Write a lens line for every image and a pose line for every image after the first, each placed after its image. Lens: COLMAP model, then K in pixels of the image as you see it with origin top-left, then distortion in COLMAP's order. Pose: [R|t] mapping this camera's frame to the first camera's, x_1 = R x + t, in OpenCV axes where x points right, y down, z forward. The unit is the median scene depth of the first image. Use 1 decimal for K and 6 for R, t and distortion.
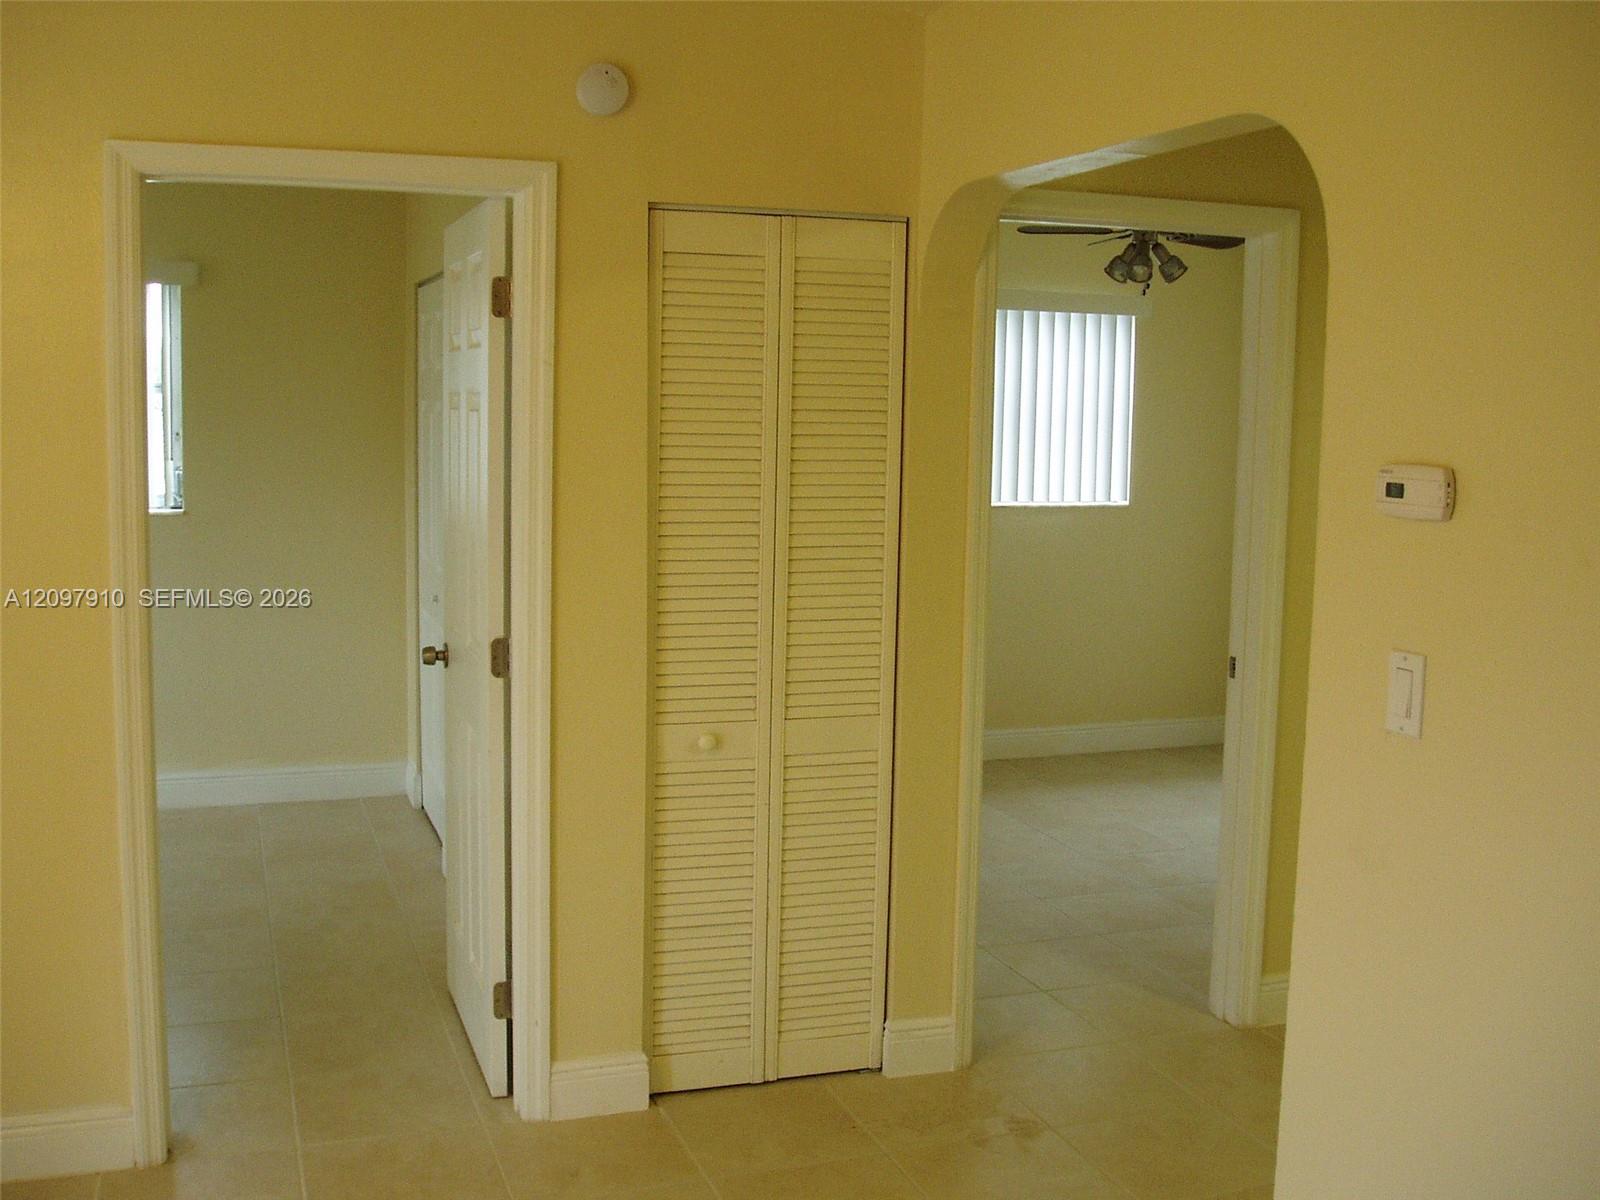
lens RADIAL K [[1647.5, 0, 798.5], [0, 1647.5, 592.7], [0, 0, 1]] dist [-0.097399, 0.000000]
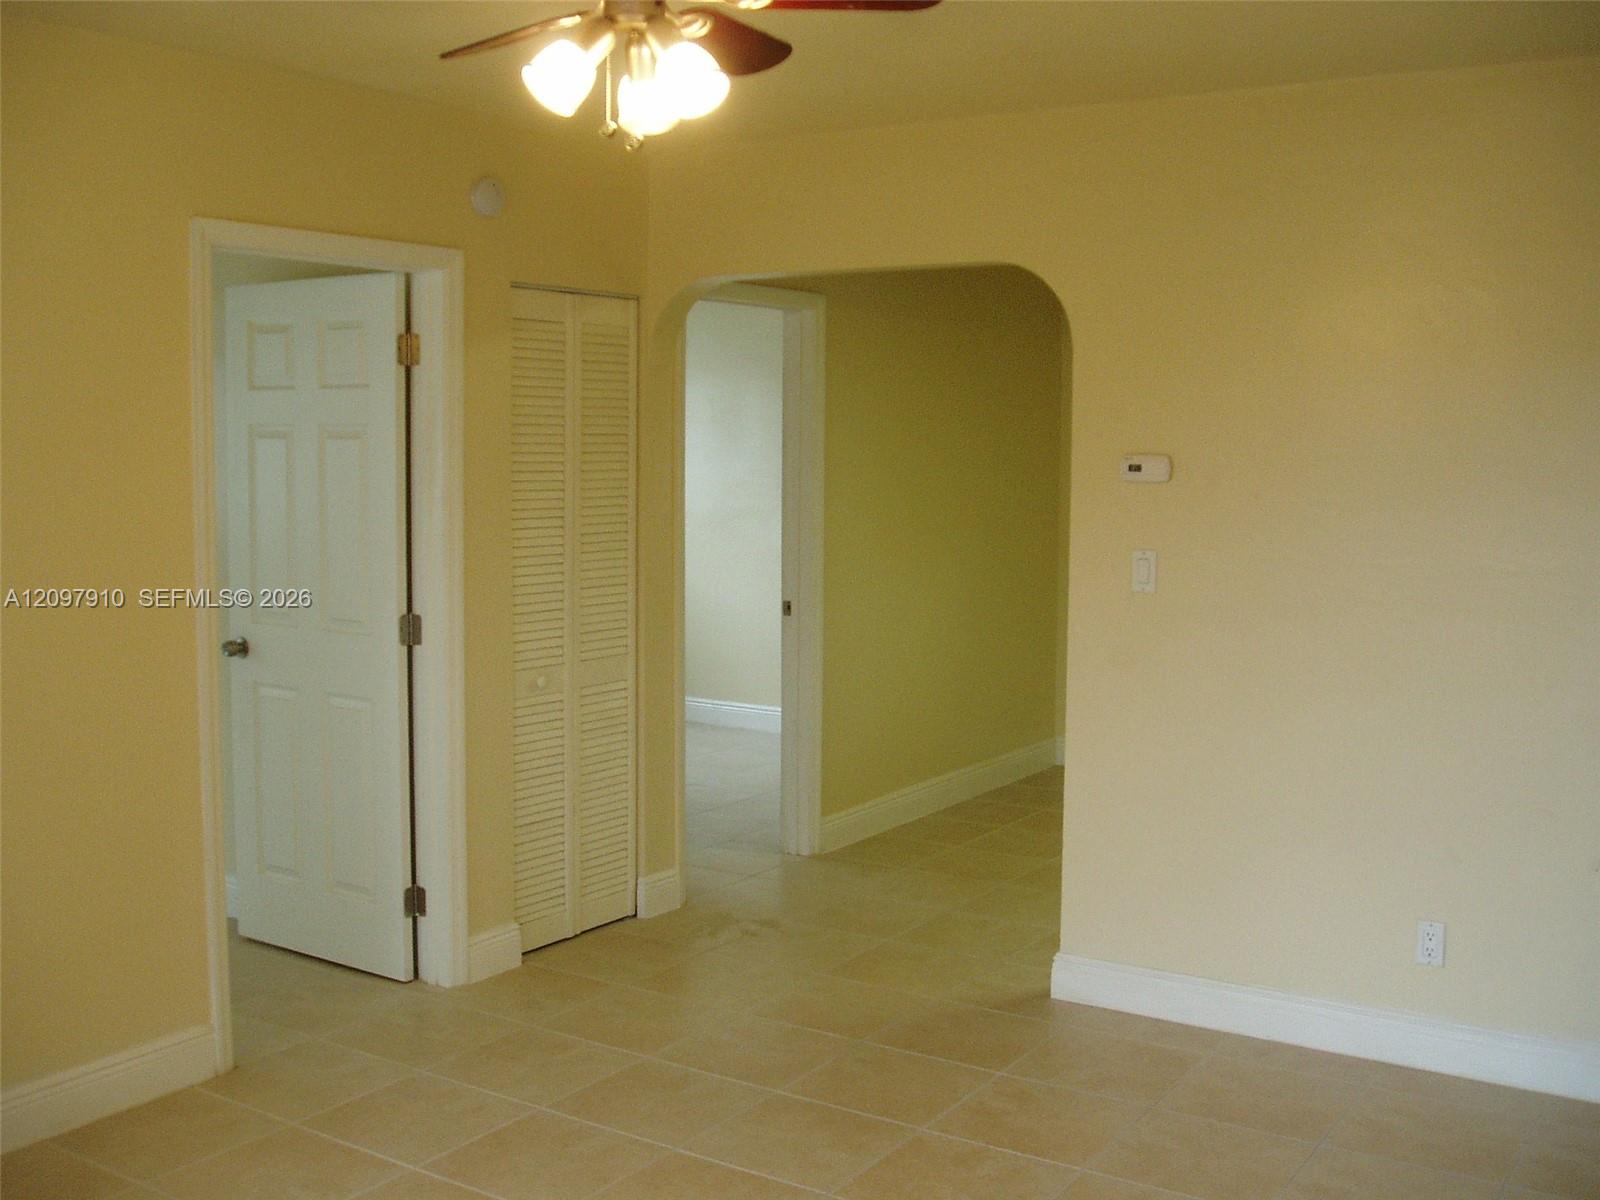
lens RADIAL K [[1647.5, 0, 802.0], [0, 1647.5, 602.7], [0, 0, 1]] dist [-0.097399, 0.000000]
pose [[0.801845, -0.071685, 0.593216, -0.677006], [0.077156, 0.996888, 0.016173, 0.021321], [-0.592529, 0.032802, 0.804881, -0.208389]]
